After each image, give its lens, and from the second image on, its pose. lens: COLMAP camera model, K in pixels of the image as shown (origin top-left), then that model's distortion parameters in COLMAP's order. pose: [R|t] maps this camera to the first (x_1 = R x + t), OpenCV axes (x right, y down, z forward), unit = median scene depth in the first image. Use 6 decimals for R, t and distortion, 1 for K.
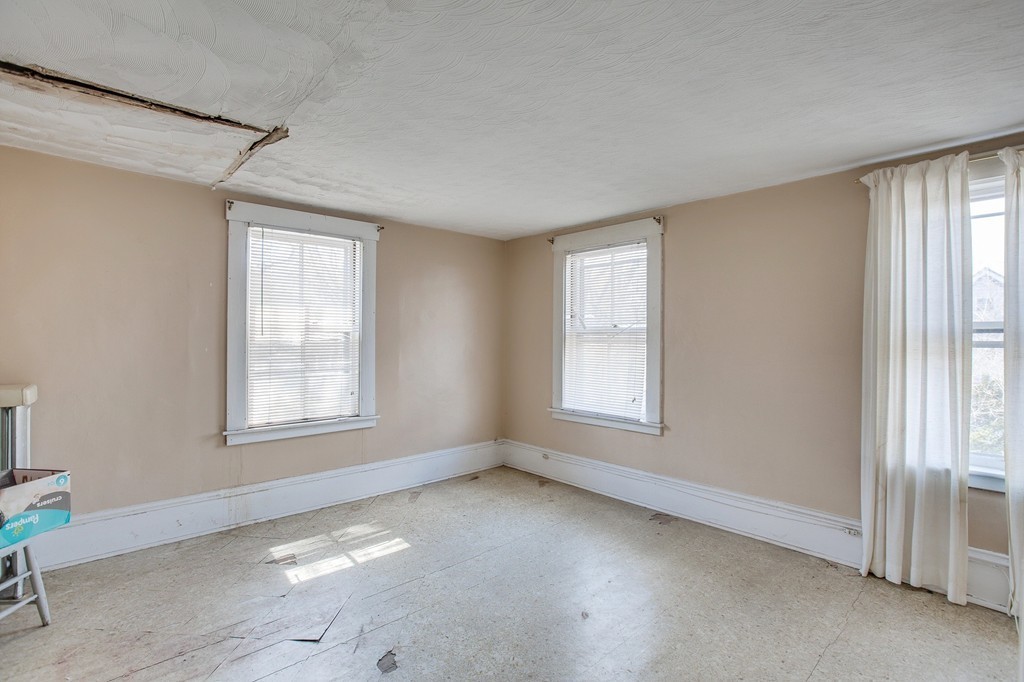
lens RADIAL K [[480.6, 0, 502.6], [0, 480.6, 343.4], [0, 0, 1]] dist [-0.038792, 0.012175]
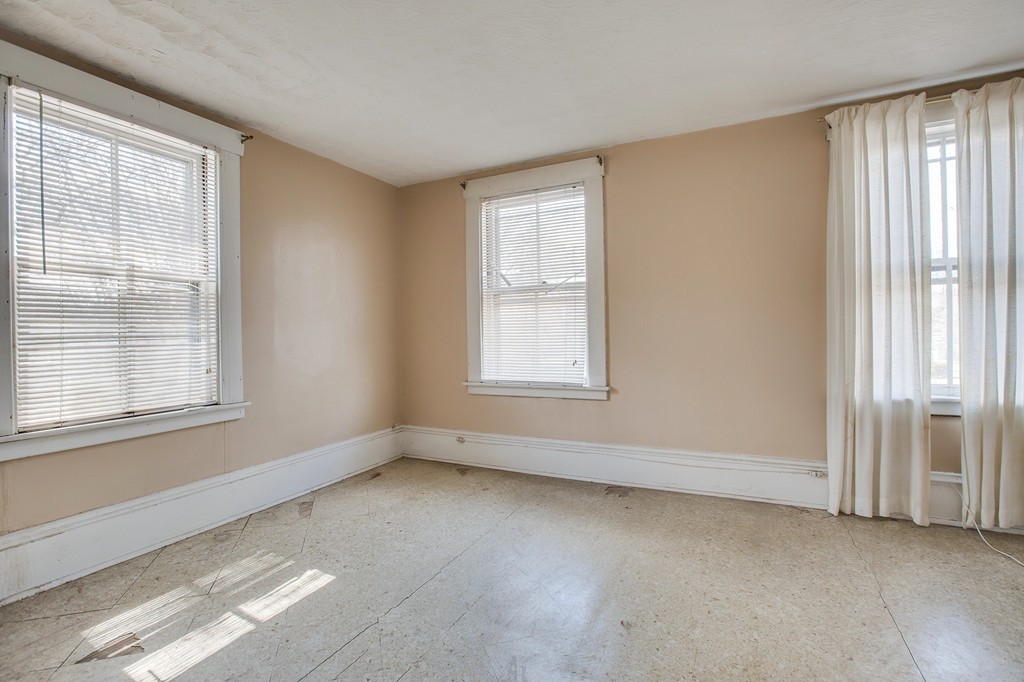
lens RADIAL K [[480.6, 0, 518.6], [0, 480.6, 336.4], [0, 0, 1]] dist [-0.038792, 0.012175]
pose [[0.931050, -0.024632, 0.364060, -0.167460], [0.024678, 0.999685, 0.004526, 0.072194], [-0.364056, 0.004770, 0.931365, 0.240365]]
